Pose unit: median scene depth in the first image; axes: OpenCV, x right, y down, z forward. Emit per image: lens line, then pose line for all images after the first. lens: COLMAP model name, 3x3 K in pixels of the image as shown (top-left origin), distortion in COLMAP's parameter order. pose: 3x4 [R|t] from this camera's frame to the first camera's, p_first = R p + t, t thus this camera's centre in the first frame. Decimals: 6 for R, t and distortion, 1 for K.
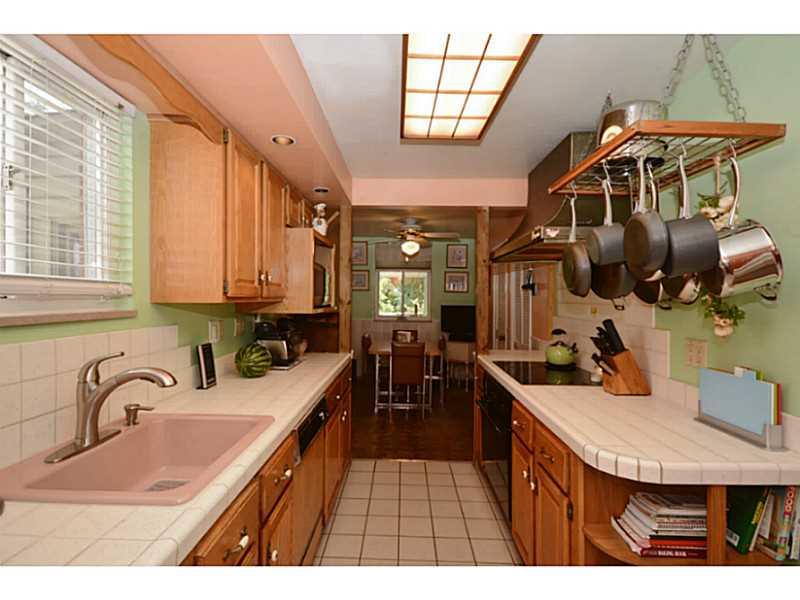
lens RADIAL K [[407.8, 0, 395.5], [0, 407.8, 300.8], [0, 0, 1]] dist [-0.000148, 0.000851]
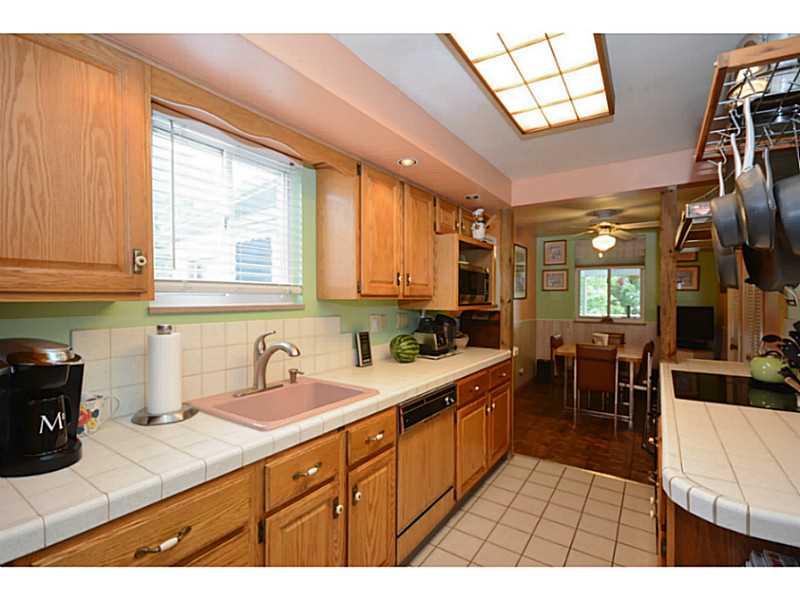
lens RADIAL K [[386.9, 0, 397.4], [0, 386.9, 304.0], [0, 0, 1]] dist [0.003403, 0.000567]
pose [[0.837797, 0.000071, -0.545982, 0.284340], [0.000810, 0.999999, 0.001372, 0.015278], [0.545981, -0.001591, 0.837796, 0.036100]]
